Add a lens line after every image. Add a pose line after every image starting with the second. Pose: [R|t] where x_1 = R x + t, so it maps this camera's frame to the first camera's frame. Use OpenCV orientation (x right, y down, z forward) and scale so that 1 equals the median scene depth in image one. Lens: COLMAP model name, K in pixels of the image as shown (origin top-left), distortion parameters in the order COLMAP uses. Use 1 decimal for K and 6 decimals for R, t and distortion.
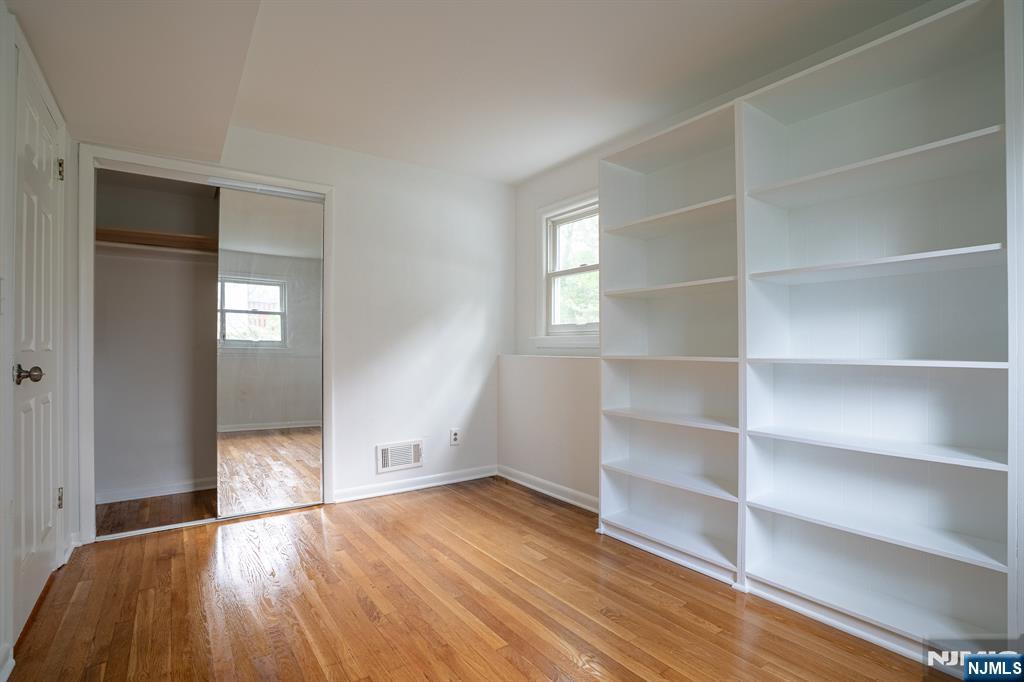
lens RADIAL K [[476.9, 0, 510.2], [0, 476.9, 343.3], [0, 0, 1]] dist [-0.069705, 0.026009]
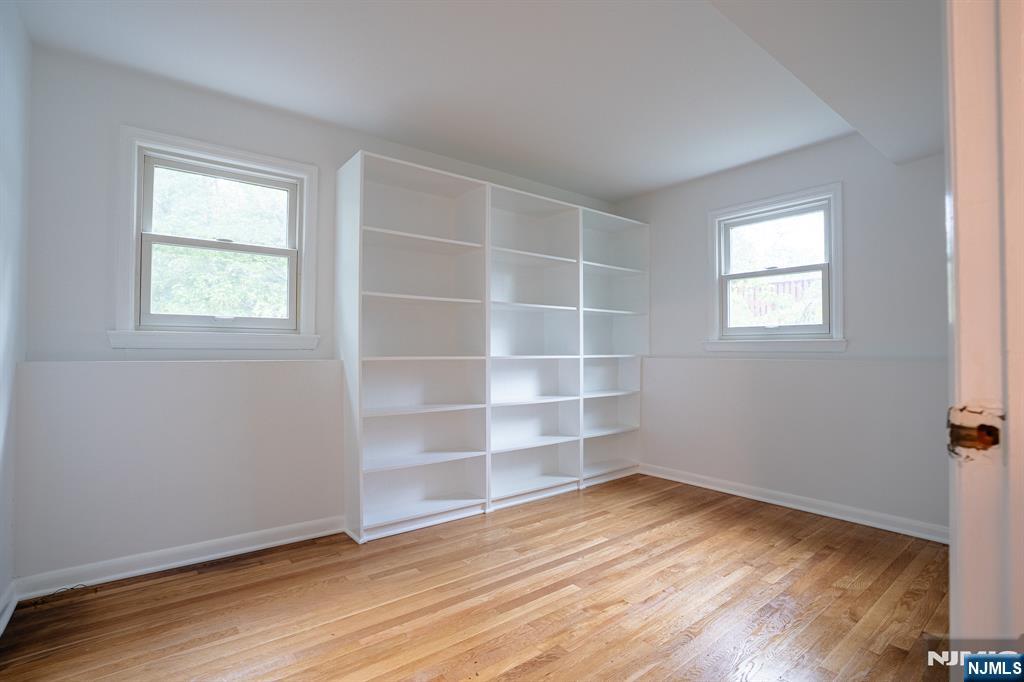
lens RADIAL K [[476.9, 0, 510.2], [0, 476.9, 343.3], [0, 0, 1]] dist [-0.069705, 0.026009]
pose [[-0.014192, 0.009251, 0.999857, -0.791496], [-0.011088, 0.999894, -0.009408, 0.002989], [-0.999838, -0.011220, -0.014088, 0.738378]]
